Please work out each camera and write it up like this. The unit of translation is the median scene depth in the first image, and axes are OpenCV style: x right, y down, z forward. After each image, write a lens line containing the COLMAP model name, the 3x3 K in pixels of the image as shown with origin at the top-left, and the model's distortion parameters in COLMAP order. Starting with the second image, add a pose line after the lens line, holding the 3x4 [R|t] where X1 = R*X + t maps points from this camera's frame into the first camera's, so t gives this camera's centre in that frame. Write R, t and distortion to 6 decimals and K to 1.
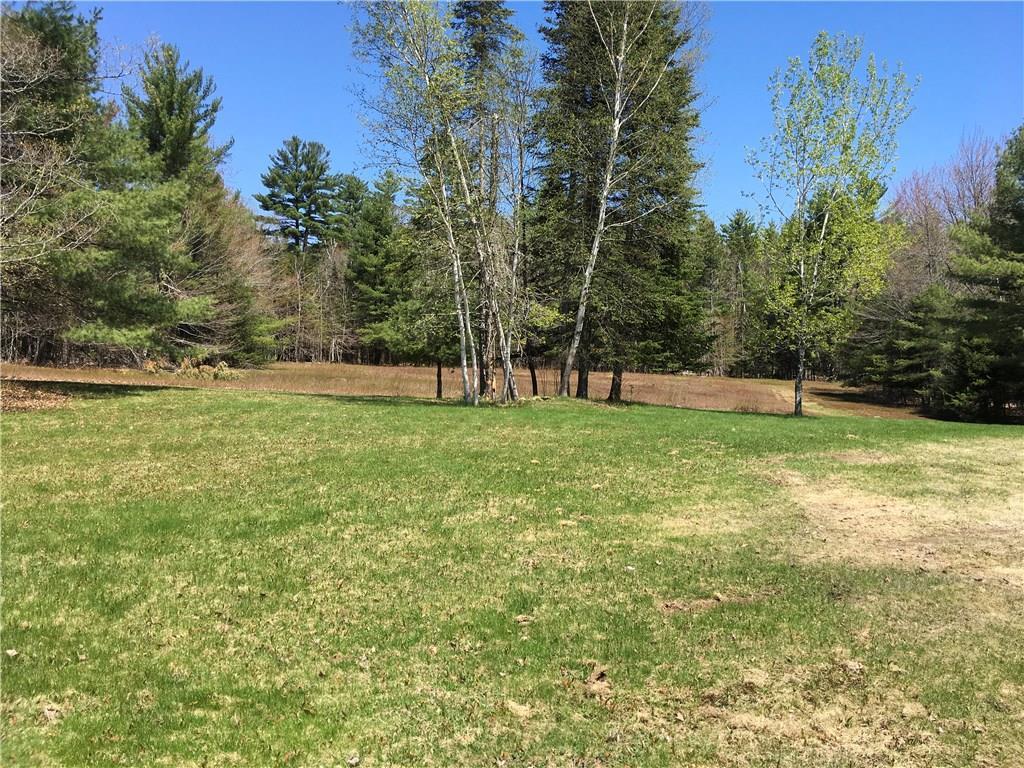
lens RADIAL K [[873.9, 0, 510.8], [0, 873.9, 379.4], [0, 0, 1]] dist [0.096119, -0.134445]
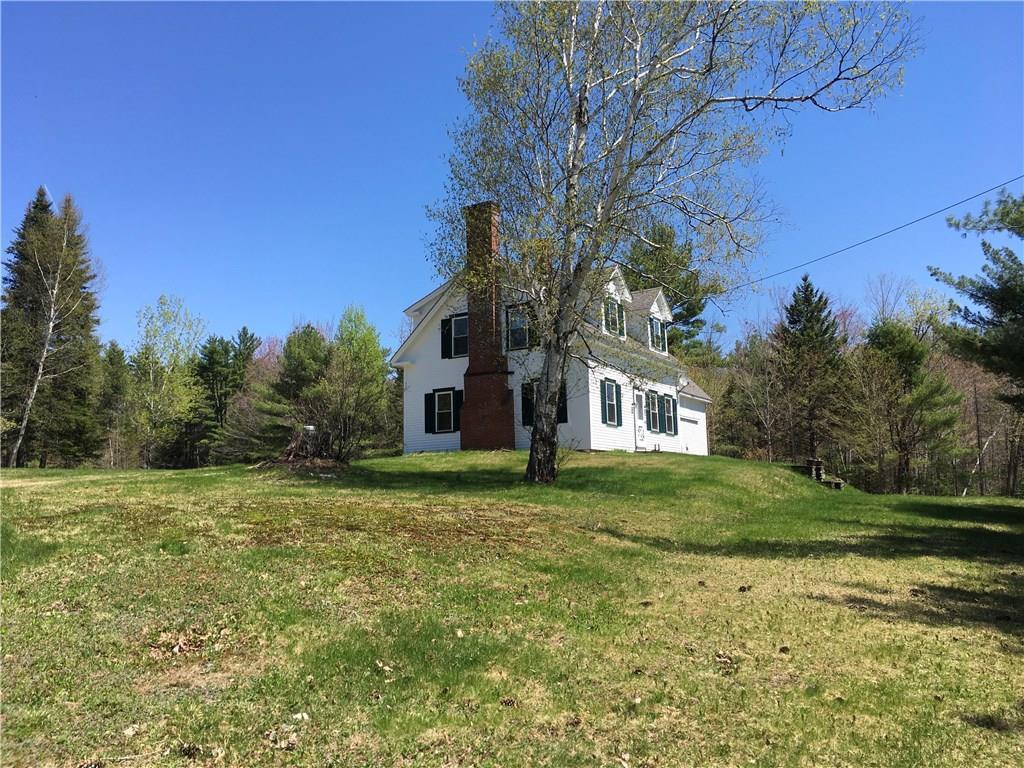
lens RADIAL K [[873.9, 0, 510.8], [0, 873.9, 379.4], [0, 0, 1]] dist [0.096119, -0.134445]
pose [[0.805188, 0.059234, 0.590054, -0.191809], [0.024661, 0.990794, -0.133116, 0.098690], [-0.592507, 0.121734, 0.796314, -1.026495]]
